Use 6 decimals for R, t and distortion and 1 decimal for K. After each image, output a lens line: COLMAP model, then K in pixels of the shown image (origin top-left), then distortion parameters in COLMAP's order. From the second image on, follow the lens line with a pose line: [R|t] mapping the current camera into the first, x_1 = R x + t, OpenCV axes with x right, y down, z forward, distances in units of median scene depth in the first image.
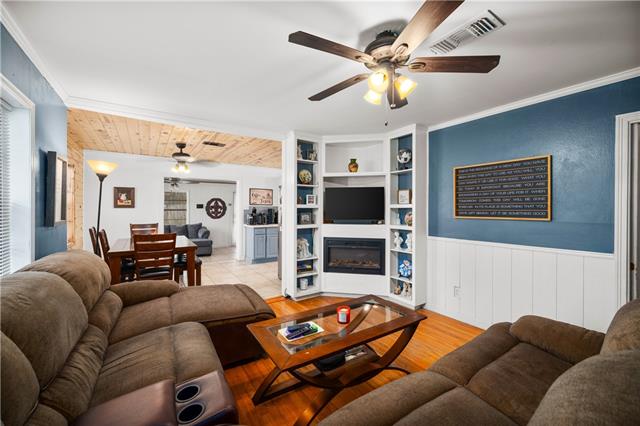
lens RADIAL K [[258.0, 0, 321.7], [0, 258.0, 211.2], [0, 0, 1]] dist [-0.000715, -0.000382]
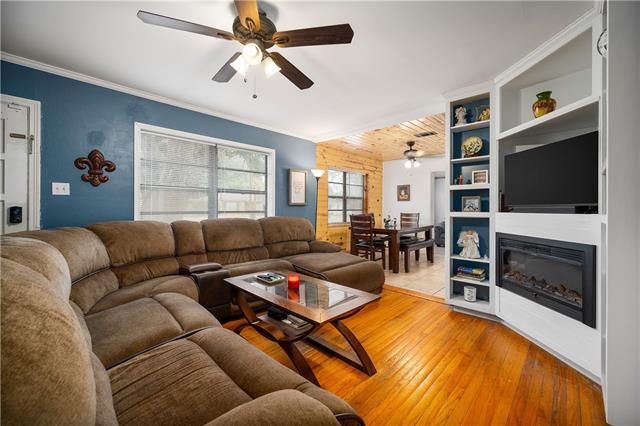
lens RADIAL K [[258.0, 0, 319.6], [0, 258.0, 209.3], [0, 0, 1]] dist [-0.000715, -0.000382]
pose [[0.207822, 0.000856, -0.978166, 0.558887], [-0.014728, 0.999889, -0.002254, 0.051242], [0.978056, 0.014874, 0.207812, 0.430770]]
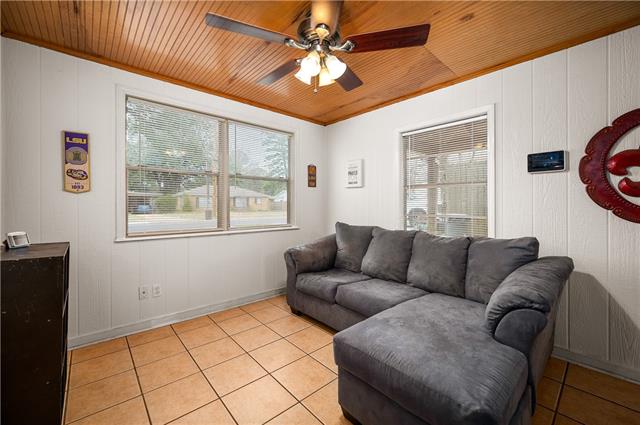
lens RADIAL K [[258.0, 0, 318.6], [0, 258.0, 210.0], [0, 0, 1]] dist [-0.000715, -0.000382]
pose [[0.138129, 0.014398, -0.990310, -0.700736], [-0.013576, 0.999828, 0.012643, 0.054294], [0.990321, 0.011698, 0.138301, 1.938893]]
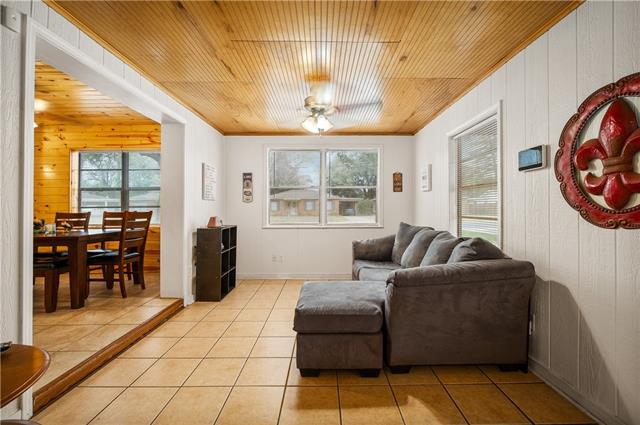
lens RADIAL K [[268.6, 0, 321.8], [0, 268.6, 209.9], [0, 0, 1]] dist [0.000958, 0.000255]
pose [[-0.554732, 0.001726, -0.832027, -0.517108], [-0.009382, 0.999921, 0.008329, 0.051039], [0.831976, 0.012427, -0.554672, 2.446079]]
